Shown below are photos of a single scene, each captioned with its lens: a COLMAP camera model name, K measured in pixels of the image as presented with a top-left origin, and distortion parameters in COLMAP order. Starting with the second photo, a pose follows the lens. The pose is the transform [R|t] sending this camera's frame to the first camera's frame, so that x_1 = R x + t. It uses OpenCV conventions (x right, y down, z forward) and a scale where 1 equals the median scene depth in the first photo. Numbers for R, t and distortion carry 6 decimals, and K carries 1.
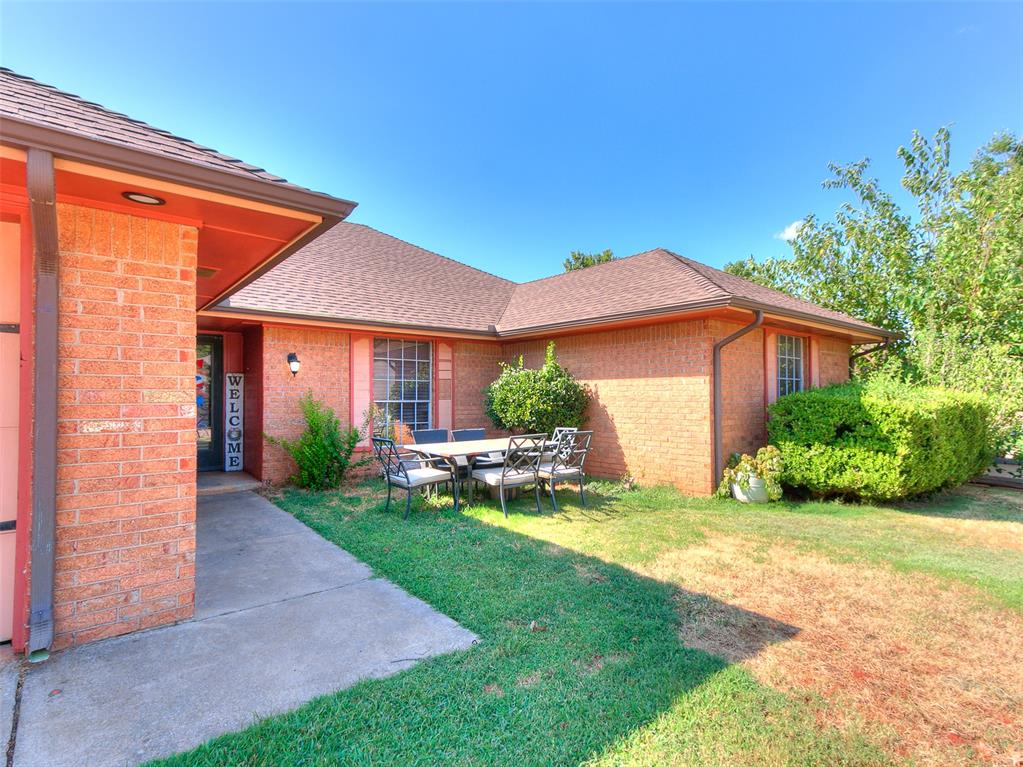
lens RADIAL K [[514.8, 0, 515.5], [0, 514.8, 382.3], [0, 0, 1]] dist [0.019871, 0.002931]
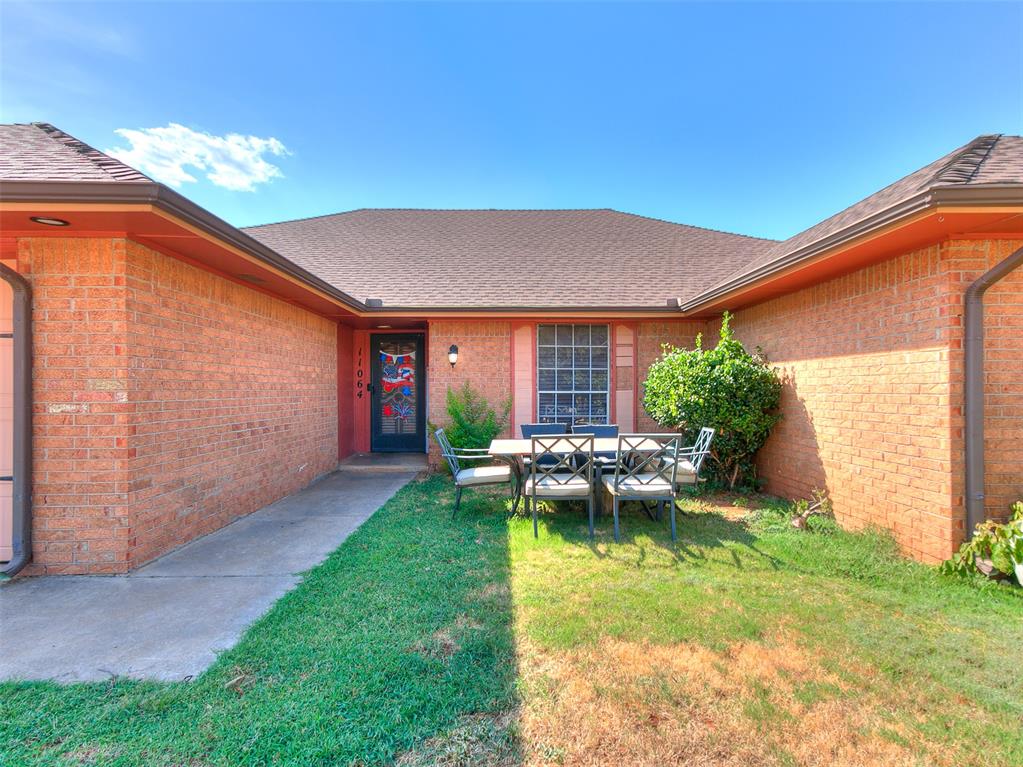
lens RADIAL K [[514.8, 0, 511.1], [0, 514.8, 385.9], [0, 0, 1]] dist [0.019871, 0.002931]
pose [[0.783310, -0.003808, -0.621620, 0.348490], [0.018486, 0.999682, 0.017171, 0.011408], [0.621356, -0.024941, 0.783131, 0.277688]]
